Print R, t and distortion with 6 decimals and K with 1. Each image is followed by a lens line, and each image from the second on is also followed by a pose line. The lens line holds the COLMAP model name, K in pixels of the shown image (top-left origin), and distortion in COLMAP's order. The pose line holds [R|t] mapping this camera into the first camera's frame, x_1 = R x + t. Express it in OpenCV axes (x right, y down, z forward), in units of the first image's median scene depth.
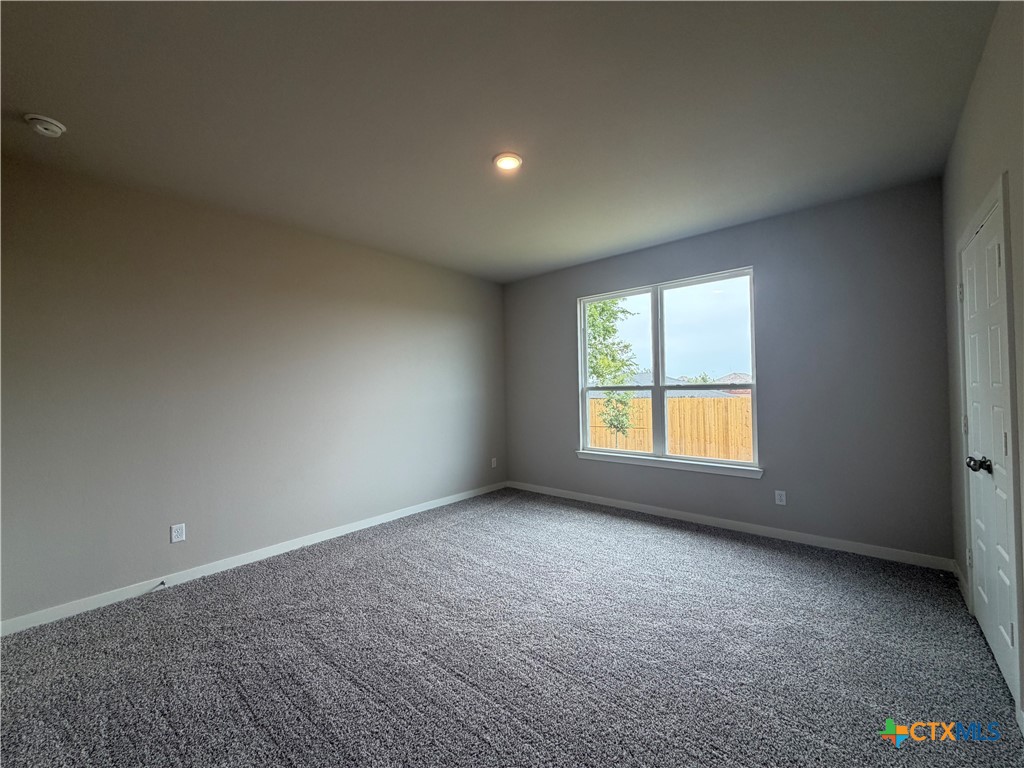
lens RADIAL K [[403.6, 0, 512.0], [0, 403.6, 384.0], [0, 0, 1]] dist [0.000131, 0.000019]
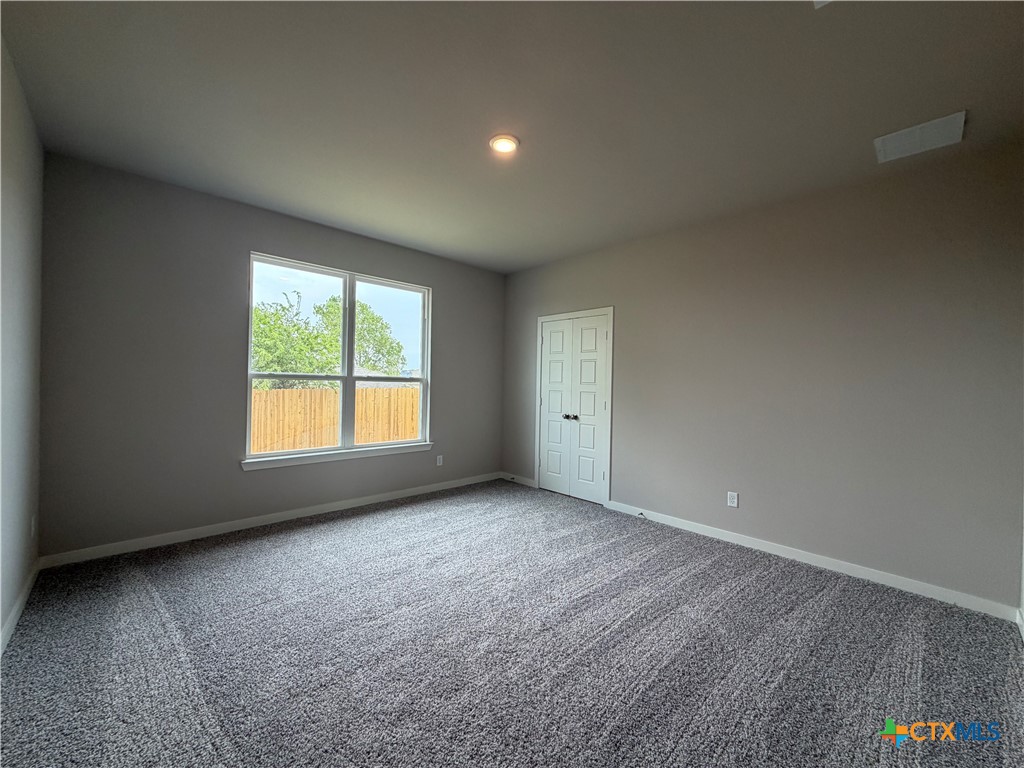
lens RADIAL K [[406.8, 0, 509.9], [0, 406.8, 384.0], [0, 0, 1]] dist [-0.000499, -0.000135]
pose [[0.099731, 0.014352, 0.994911, -0.585250], [-0.035796, 0.999300, -0.010827, 0.019858], [-0.994370, -0.034534, 0.100175, 0.515447]]
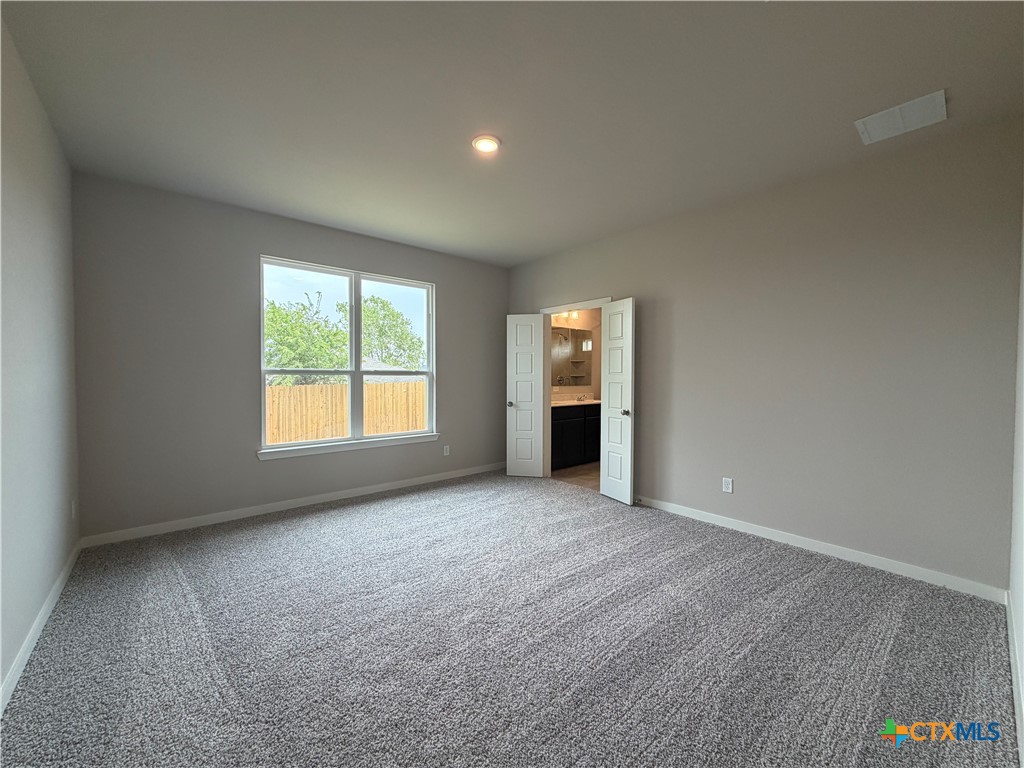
lens RADIAL K [[406.8, 0, 509.9], [0, 406.8, 384.0], [0, 0, 1]] dist [-0.000499, -0.000135]
pose [[0.152524, -0.005043, 0.988287, -0.607398], [-0.018436, 0.999798, 0.007947, 0.022790], [-0.988128, -0.019432, 0.152400, 0.459017]]
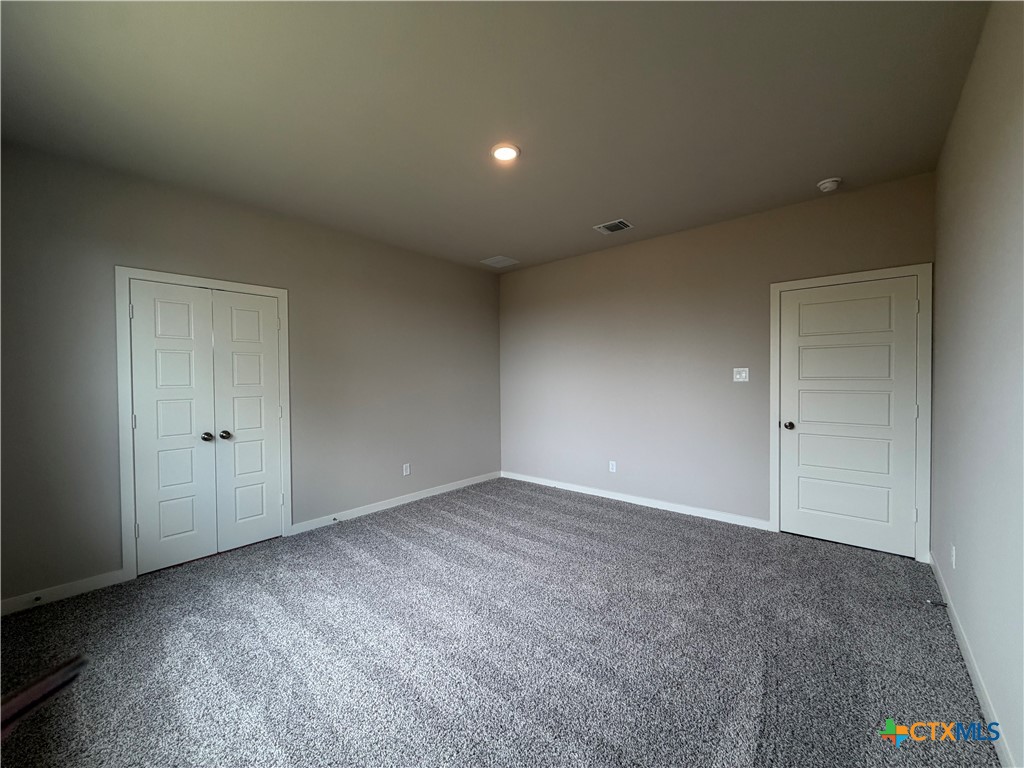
lens RADIAL K [[410.9, 0, 514.3], [0, 410.9, 383.4], [0, 0, 1]] dist [0.000014, -0.000052]
pose [[-0.999781, 0.020677, -0.003089, -0.004275], [0.020657, 0.999767, 0.006339, 0.000527], [0.003220, 0.006274, -0.999975, 1.218004]]
